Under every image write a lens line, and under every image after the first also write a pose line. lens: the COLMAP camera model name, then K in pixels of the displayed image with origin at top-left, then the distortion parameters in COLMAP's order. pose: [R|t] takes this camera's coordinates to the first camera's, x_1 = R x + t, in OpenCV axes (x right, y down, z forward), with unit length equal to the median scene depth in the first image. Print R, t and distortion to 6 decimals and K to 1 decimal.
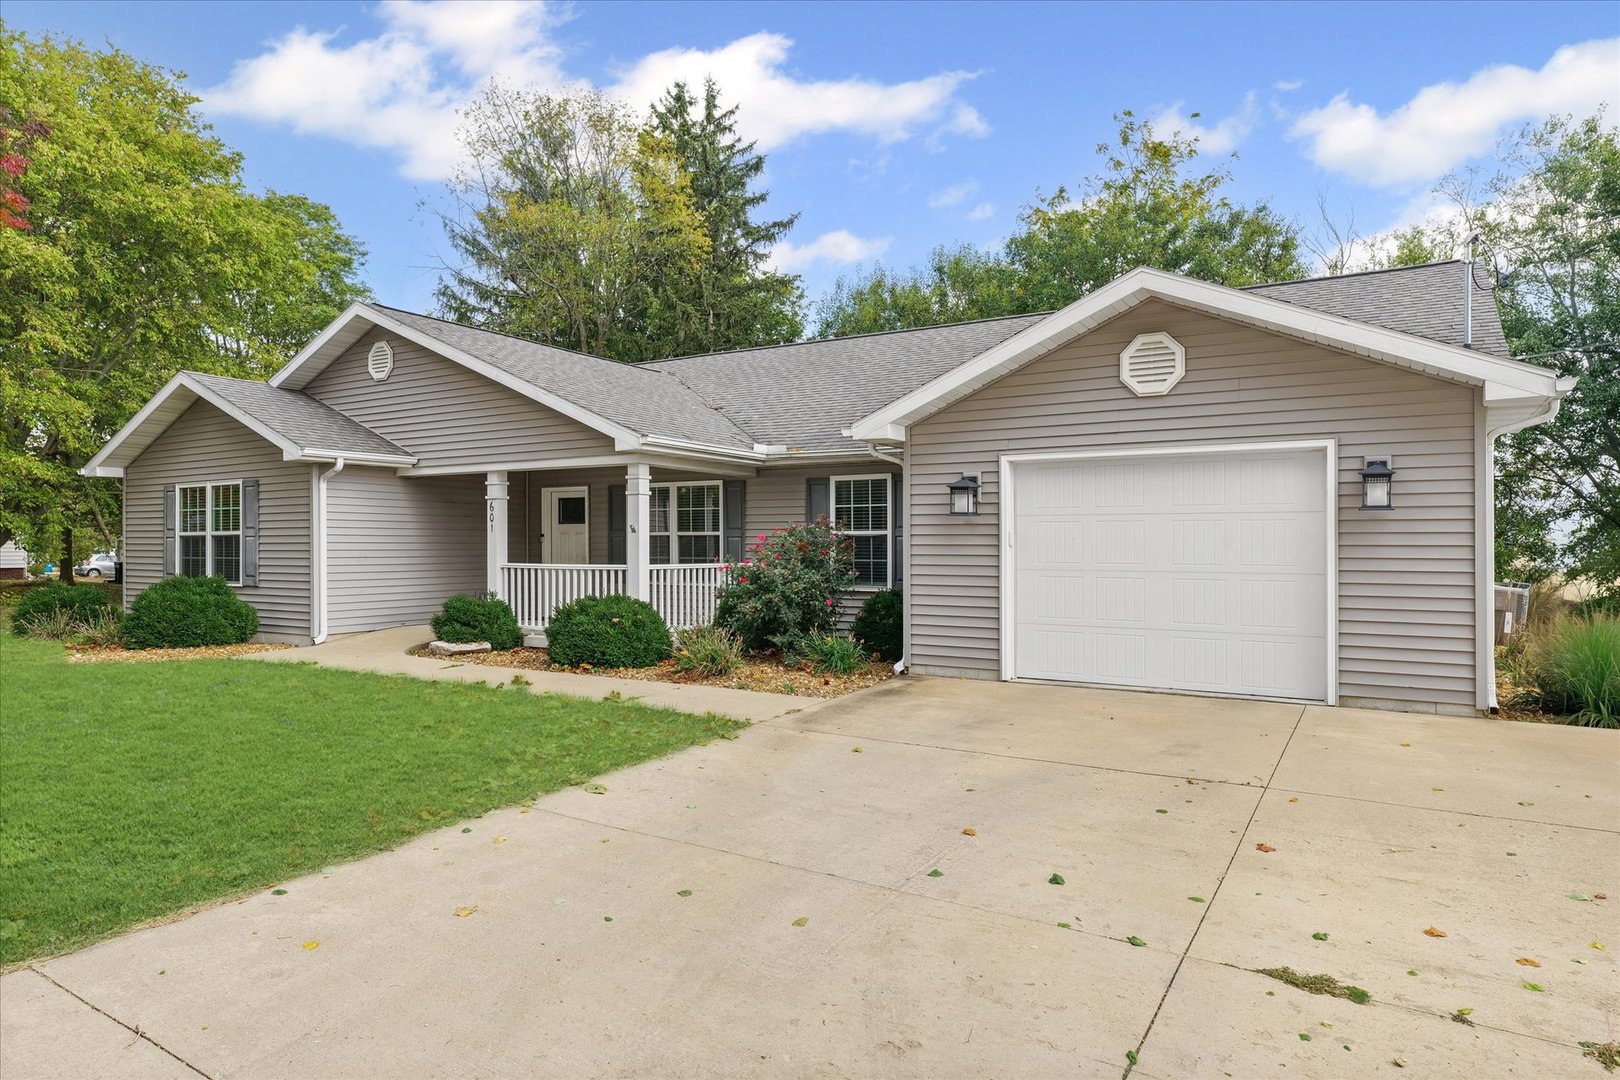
lens RADIAL K [[889.7, 0, 810.0], [0, 889.7, 540.0], [0, 0, 1]] dist [0.000576, -0.000061]
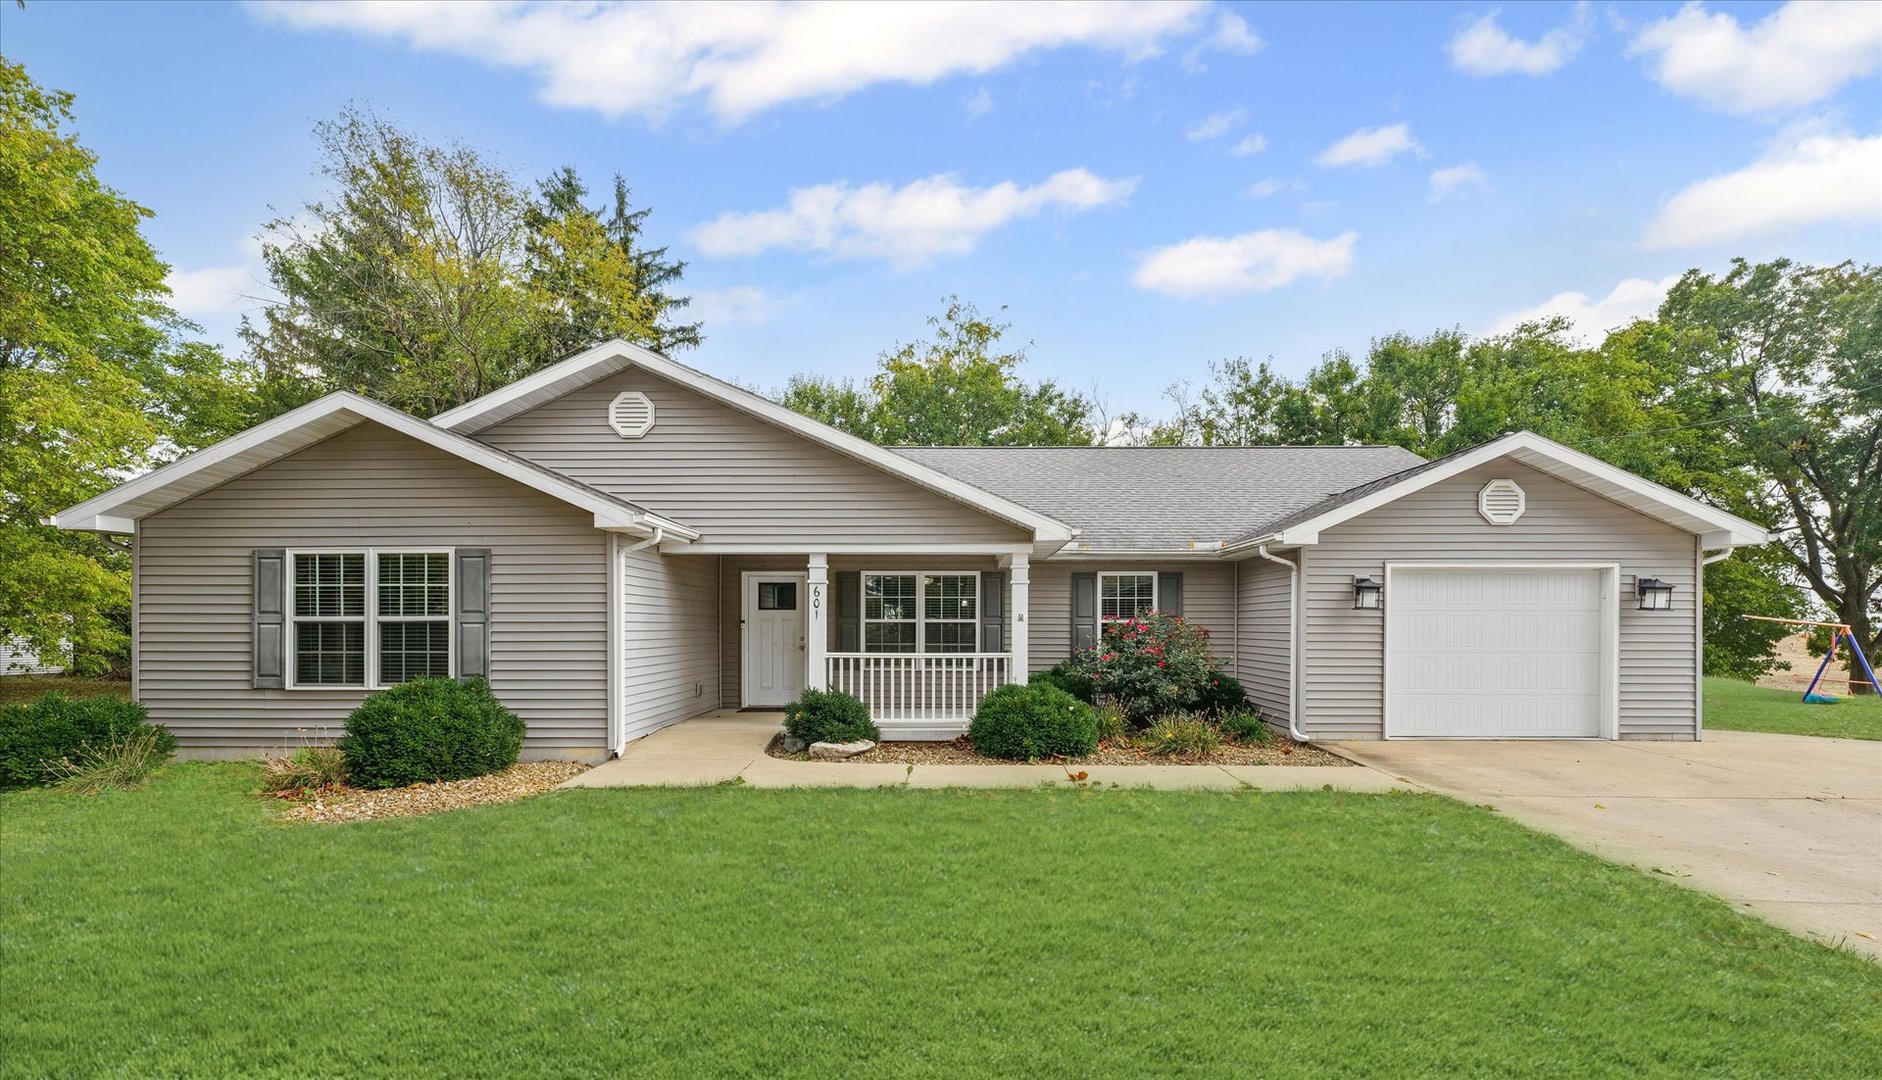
lens RADIAL K [[733.3, 0, 940.5], [0, 733.3, 624.0], [0, 0, 1]] dist [-0.002304, -0.000169]
pose [[0.877406, 0.003445, 0.479736, -0.602458], [-0.001615, 0.999990, -0.004228, -0.001655], [-0.479745, 0.002935, 0.877403, 0.276327]]
